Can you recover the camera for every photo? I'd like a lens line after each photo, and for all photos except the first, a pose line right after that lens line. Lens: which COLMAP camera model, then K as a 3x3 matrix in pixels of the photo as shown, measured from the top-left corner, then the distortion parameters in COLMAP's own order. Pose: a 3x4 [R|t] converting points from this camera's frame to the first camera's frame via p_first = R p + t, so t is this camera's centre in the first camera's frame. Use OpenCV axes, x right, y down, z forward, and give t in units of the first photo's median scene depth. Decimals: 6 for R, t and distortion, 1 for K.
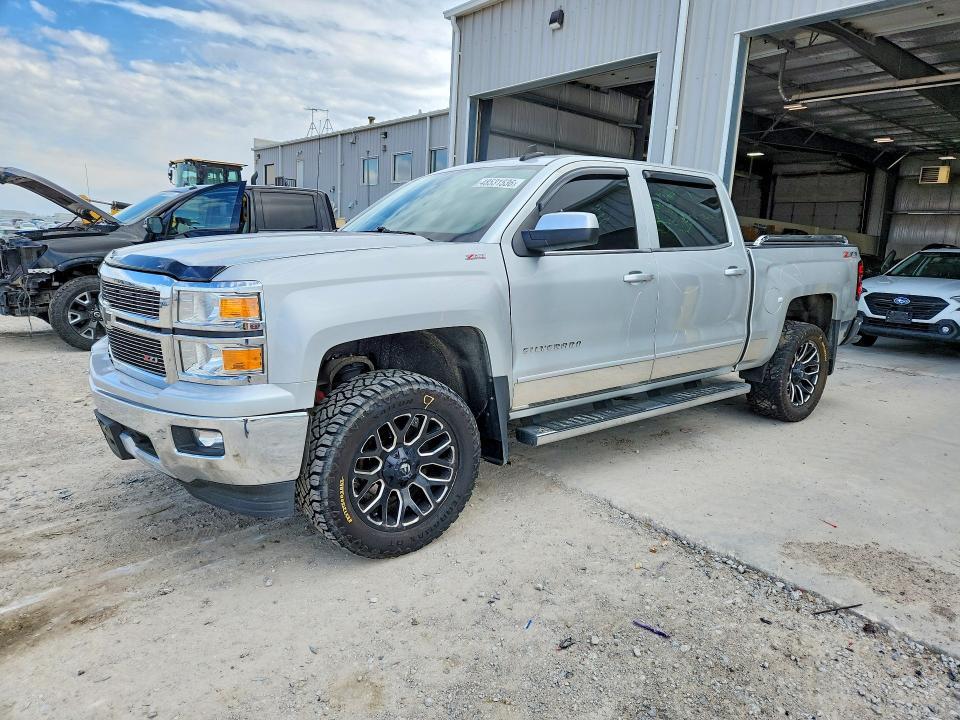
lens RADIAL K [[732.6, 0, 480.0], [0, 732.6, 360.0], [0, 0, 1]] dist [0.024354, -0.003123]
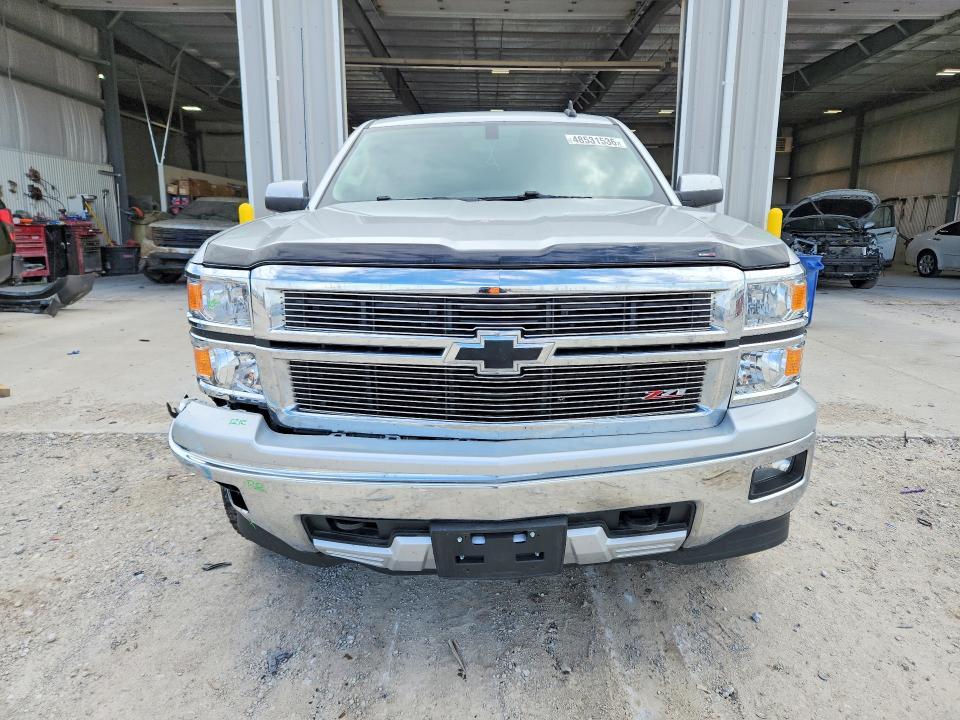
lens RADIAL K [[732.6, 0, 480.0], [0, 732.6, 360.0], [0, 0, 1]] dist [0.024354, -0.003123]
pose [[0.546048, -0.198271, 0.813953, -0.414180], [0.153791, 0.978803, 0.135255, -0.057164], [-0.823517, 0.051323, 0.564966, 0.290103]]
